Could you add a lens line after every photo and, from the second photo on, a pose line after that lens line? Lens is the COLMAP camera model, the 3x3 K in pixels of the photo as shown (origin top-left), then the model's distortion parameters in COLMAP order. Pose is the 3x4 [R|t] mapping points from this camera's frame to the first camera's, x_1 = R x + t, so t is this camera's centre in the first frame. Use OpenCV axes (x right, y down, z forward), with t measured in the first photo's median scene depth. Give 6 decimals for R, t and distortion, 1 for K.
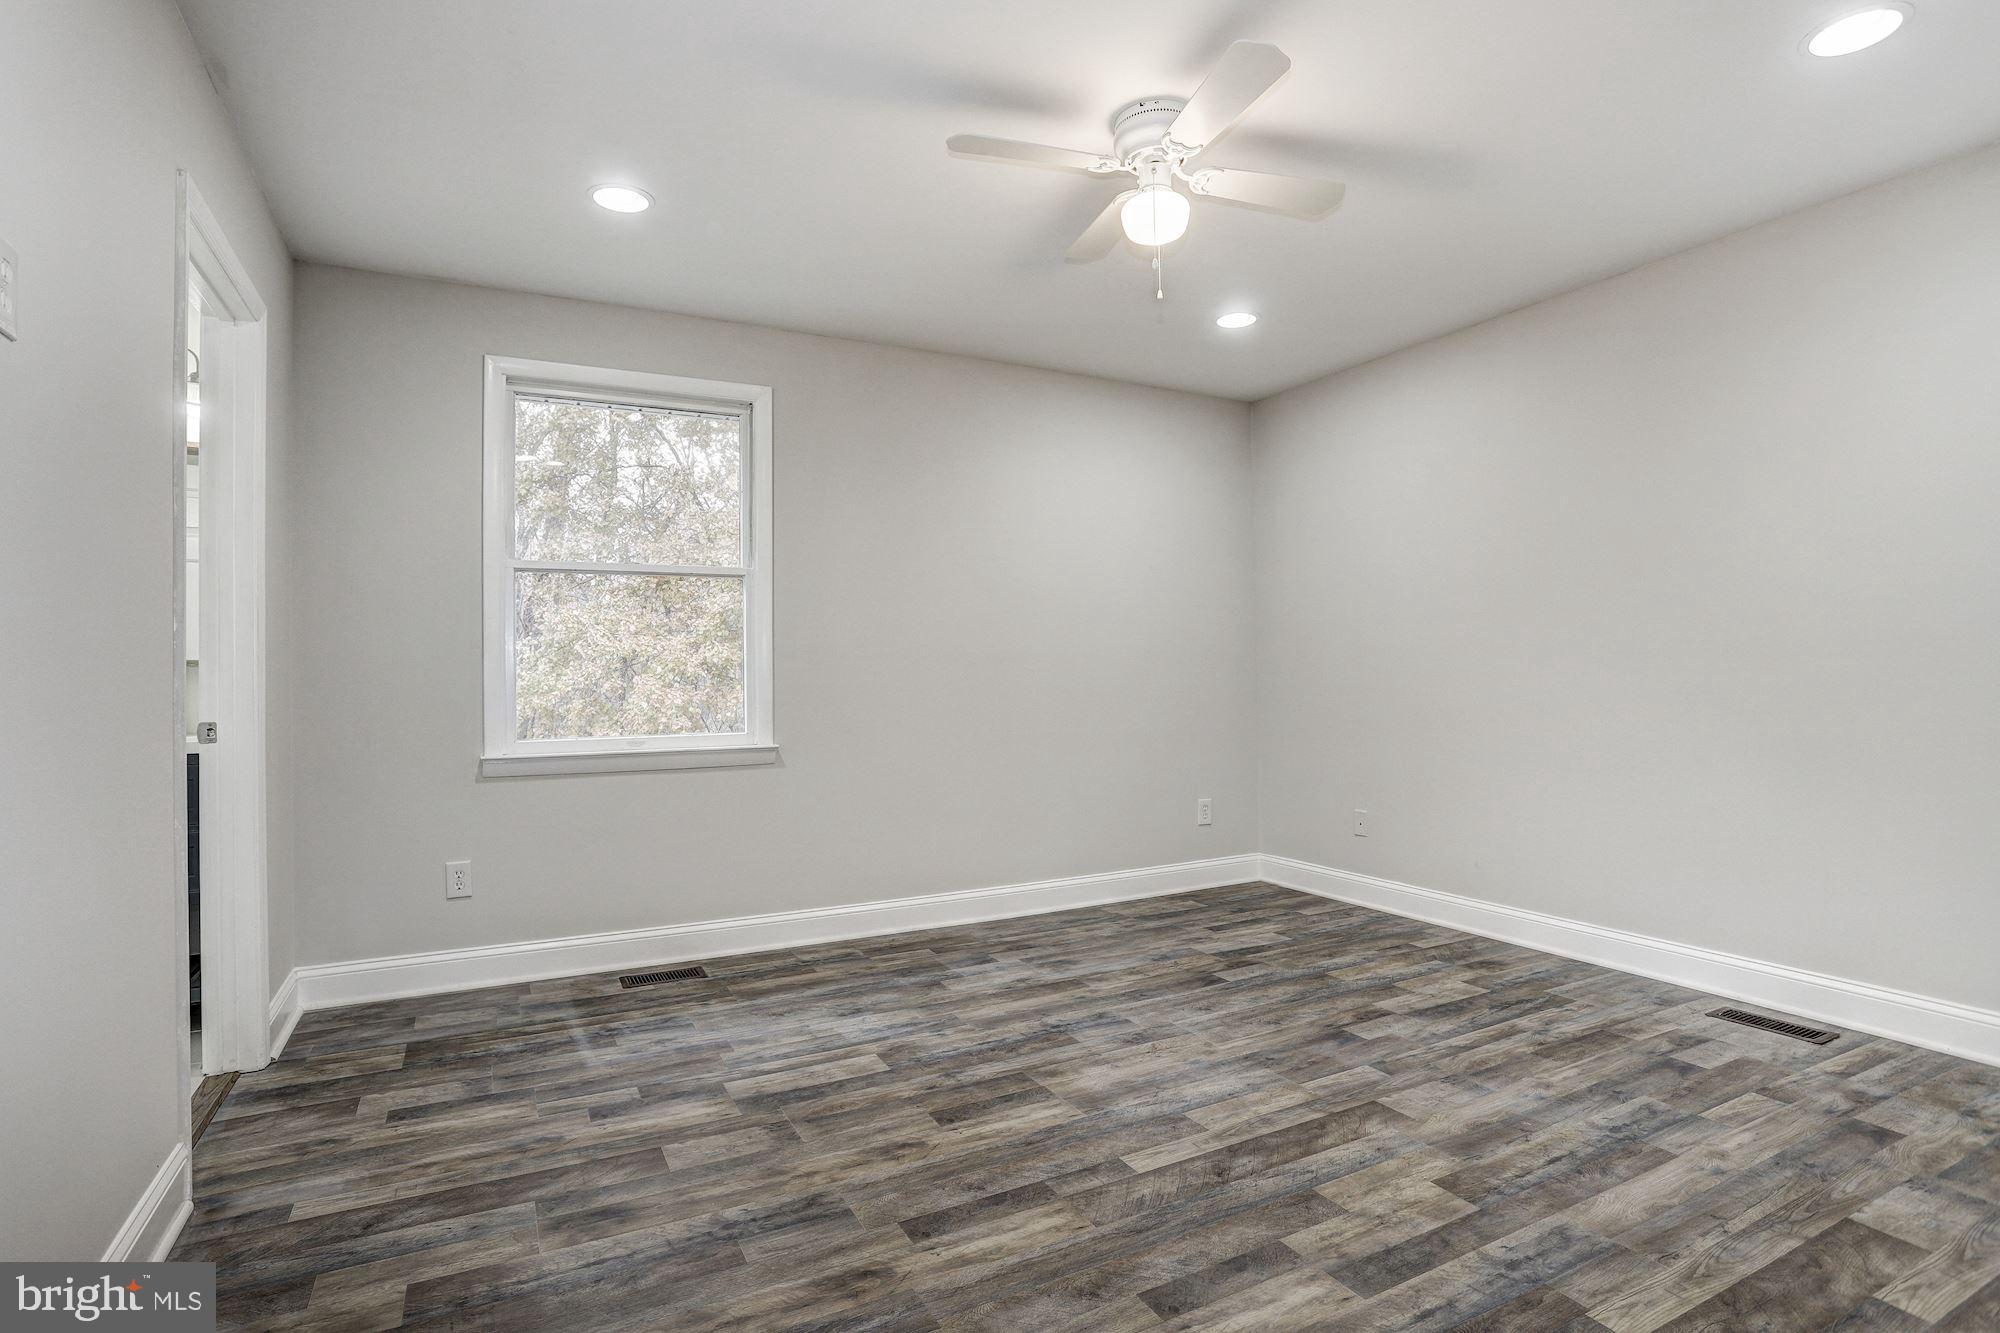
lens RADIAL K [[985.8, 0, 1002.6], [0, 985.8, 662.3], [0, 0, 1]] dist [-0.043575, 0.020037]
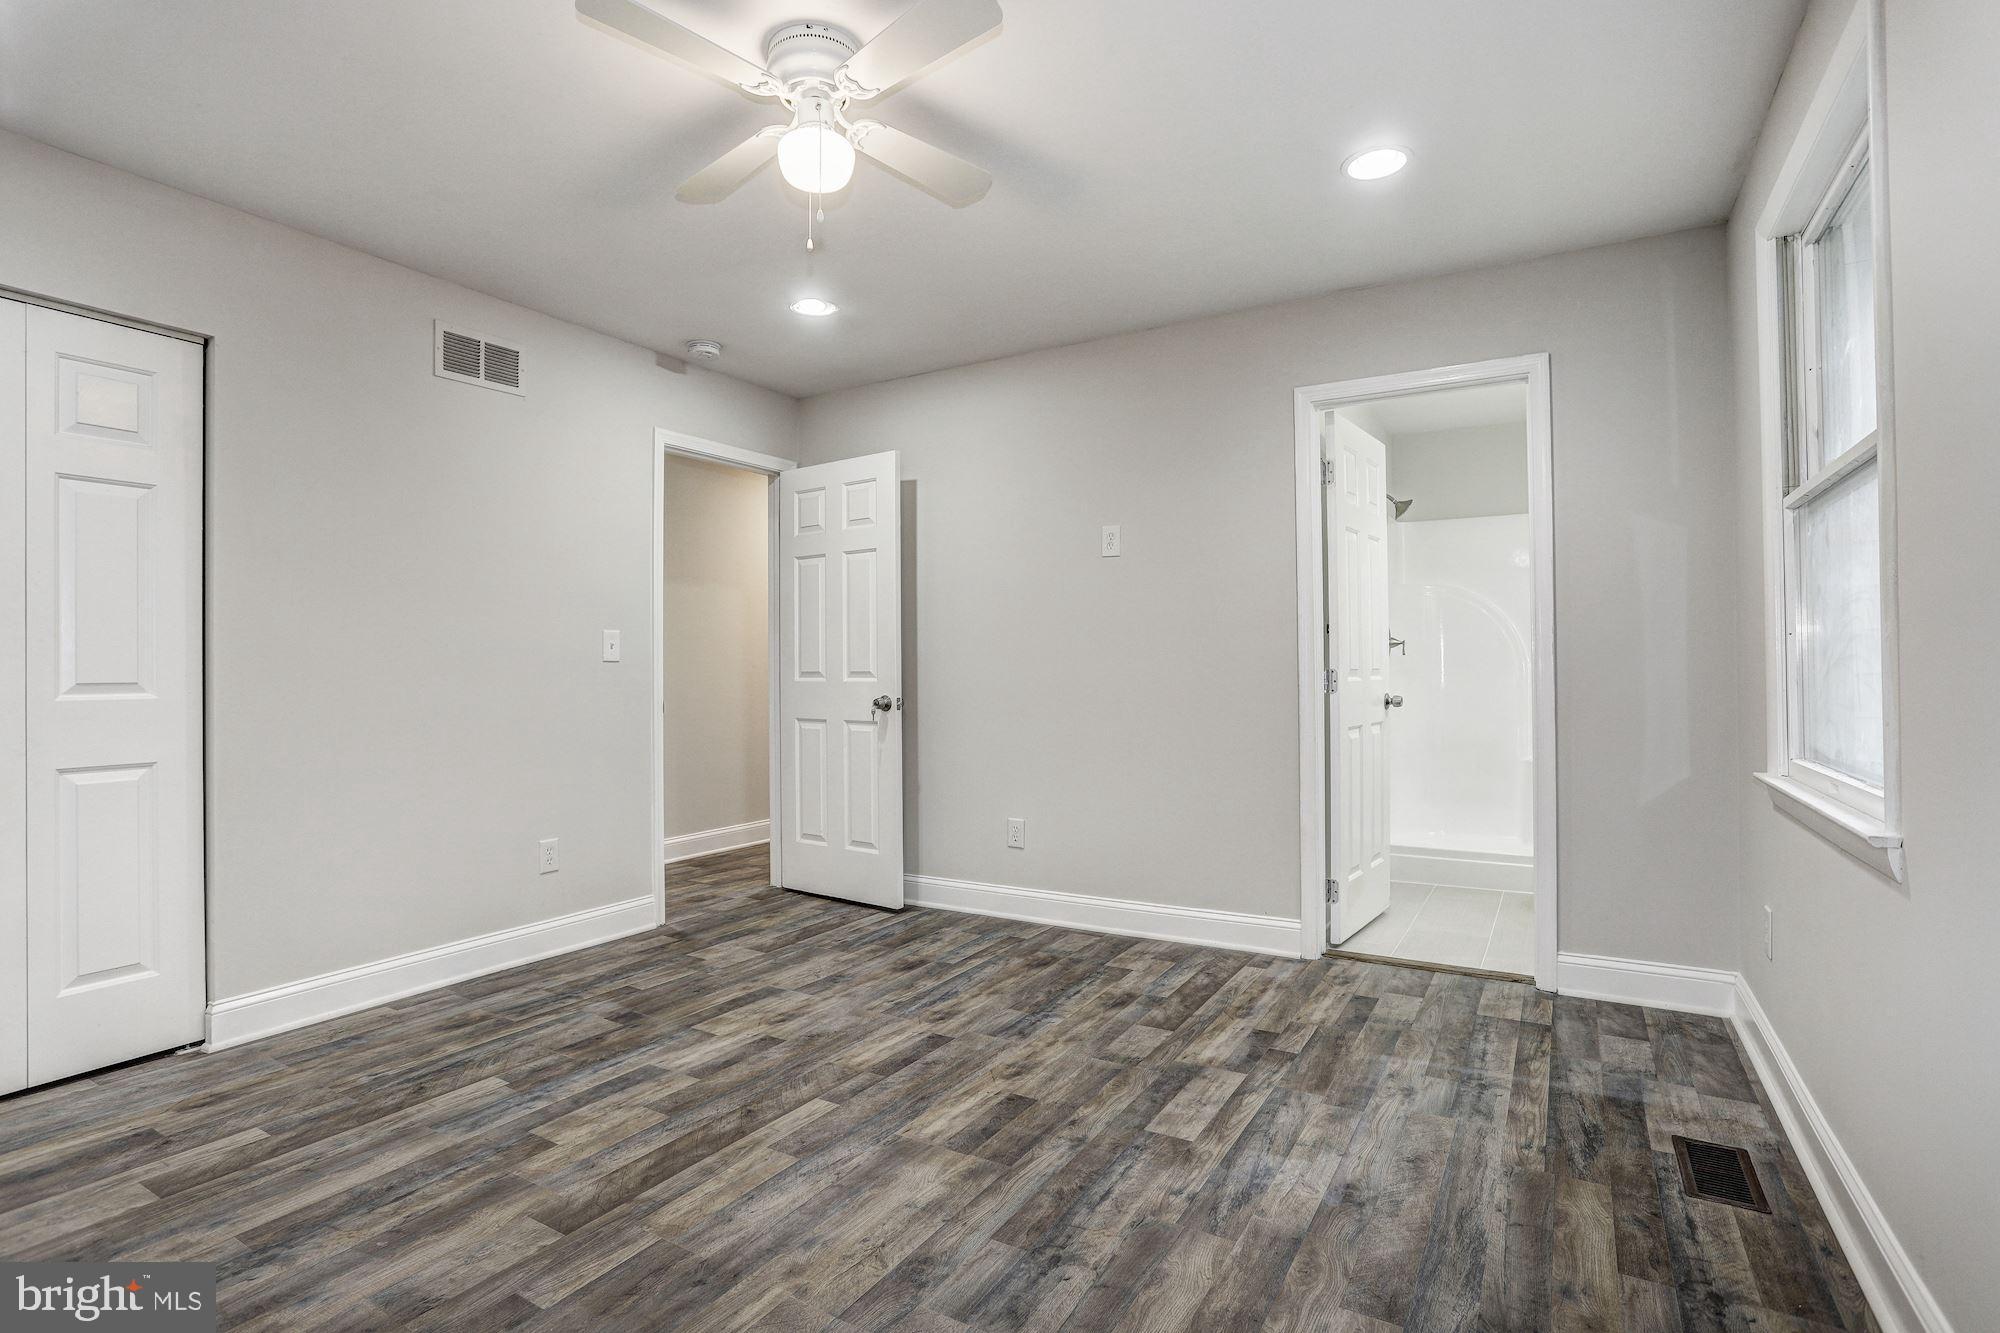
lens RADIAL K [[974.8, 0, 1005.6], [0, 974.8, 673.0], [0, 0, 1]] dist [-0.031770, 0.009439]
pose [[-0.854781, 0.016870, -0.518715, 0.489113], [0.021639, 0.999761, -0.003144, 0.012295], [0.518538, -0.013912, -0.854941, 1.909873]]
